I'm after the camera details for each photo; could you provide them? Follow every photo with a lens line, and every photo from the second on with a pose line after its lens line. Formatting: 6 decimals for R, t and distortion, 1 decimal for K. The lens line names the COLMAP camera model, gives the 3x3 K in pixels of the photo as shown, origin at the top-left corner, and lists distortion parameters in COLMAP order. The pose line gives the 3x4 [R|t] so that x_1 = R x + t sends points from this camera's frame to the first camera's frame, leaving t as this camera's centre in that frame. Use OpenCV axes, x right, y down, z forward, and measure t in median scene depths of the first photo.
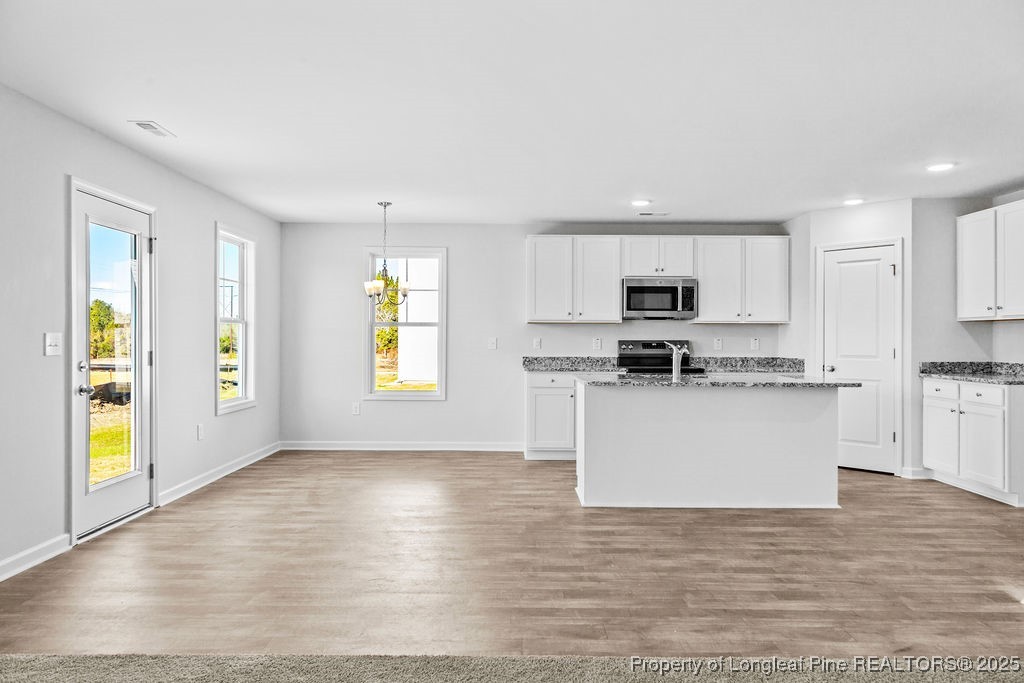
lens RADIAL K [[676.3, 0, 511.9], [0, 676.3, 335.9], [0, 0, 1]] dist [0.006380, 0.004616]
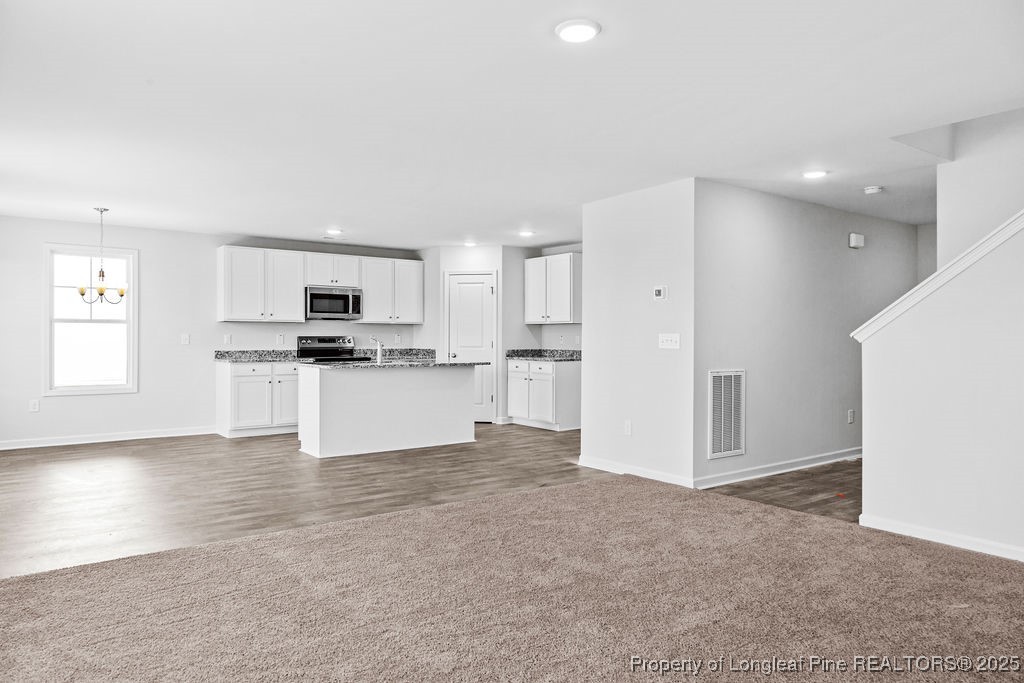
lens RADIAL K [[676.3, 0, 511.9], [0, 676.3, 335.9], [0, 0, 1]] dist [0.006380, 0.004616]
pose [[0.801173, -0.001501, 0.598432, -0.281057], [-0.002523, 0.999979, 0.005886, -0.002524], [-0.598428, -0.006225, 0.801152, -0.228038]]
